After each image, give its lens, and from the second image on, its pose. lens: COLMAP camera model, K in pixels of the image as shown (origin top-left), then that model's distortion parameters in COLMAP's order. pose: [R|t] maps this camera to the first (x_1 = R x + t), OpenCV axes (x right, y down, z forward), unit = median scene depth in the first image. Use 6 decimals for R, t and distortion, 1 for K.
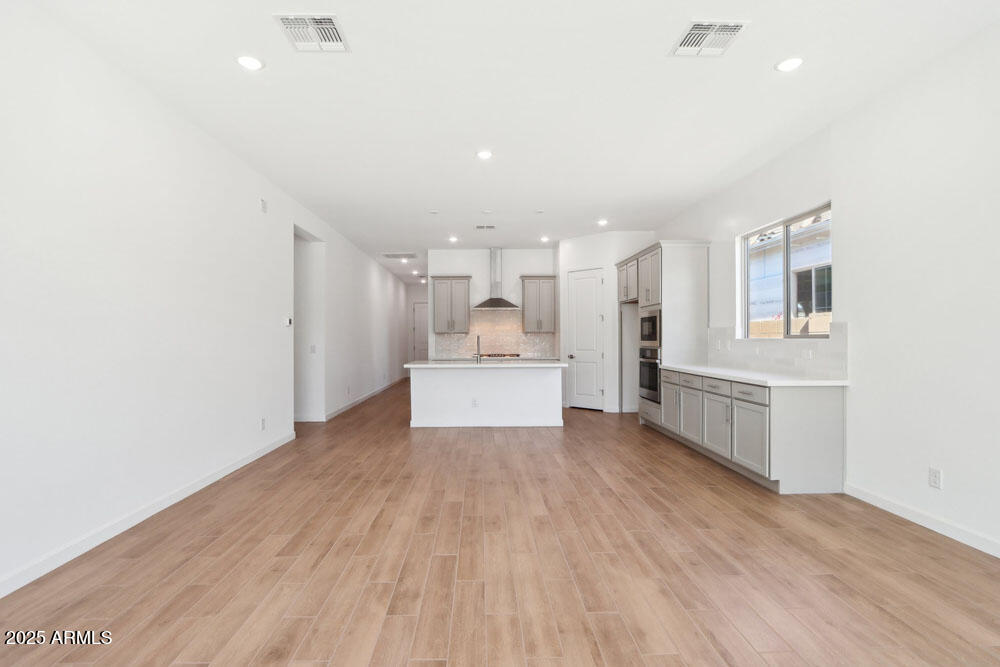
lens RADIAL K [[476.5, 0, 486.5], [0, 476.5, 338.2], [0, 0, 1]] dist [-0.015003, 0.000614]
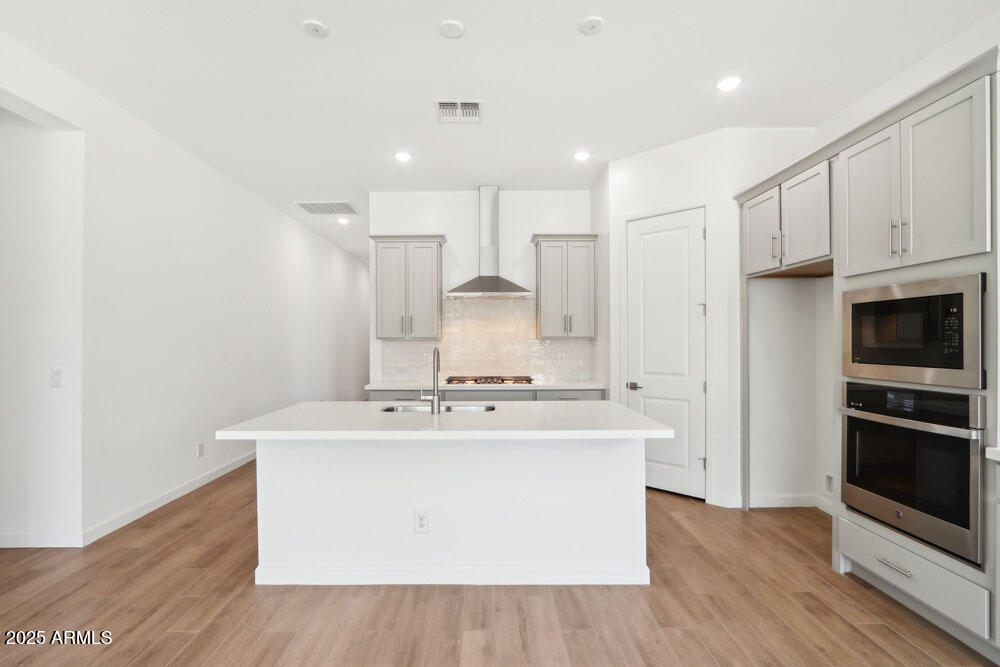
lens RADIAL K [[476.5, 0, 486.5], [0, 476.5, 338.2], [0, 0, 1]] dist [-0.015003, 0.000614]
pose [[0.999907, 0.001121, -0.013610, 0.032583], [-0.001165, 0.999994, -0.003222, -0.013027], [0.013606, 0.003237, 0.999902, 0.581766]]
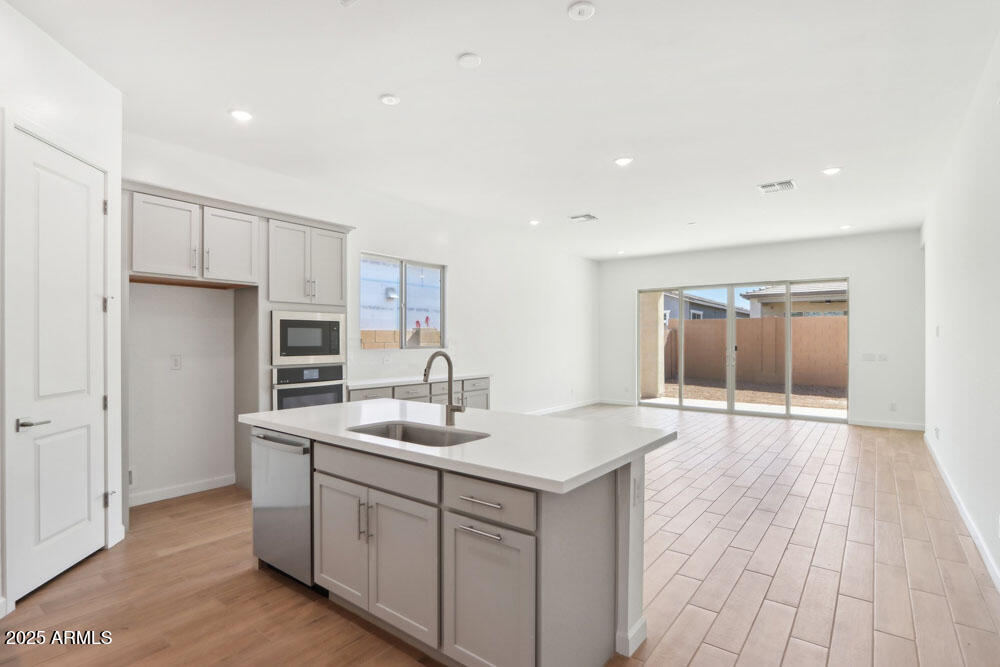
lens RADIAL K [[476.5, 0, 486.5], [0, 476.5, 338.2], [0, 0, 1]] dist [-0.015003, 0.000614]
pose [[-0.772730, 0.004511, 0.634719, -0.258054], [0.002526, 0.999989, -0.004032, -0.014943], [-0.634730, -0.001512, -0.772733, 1.235462]]
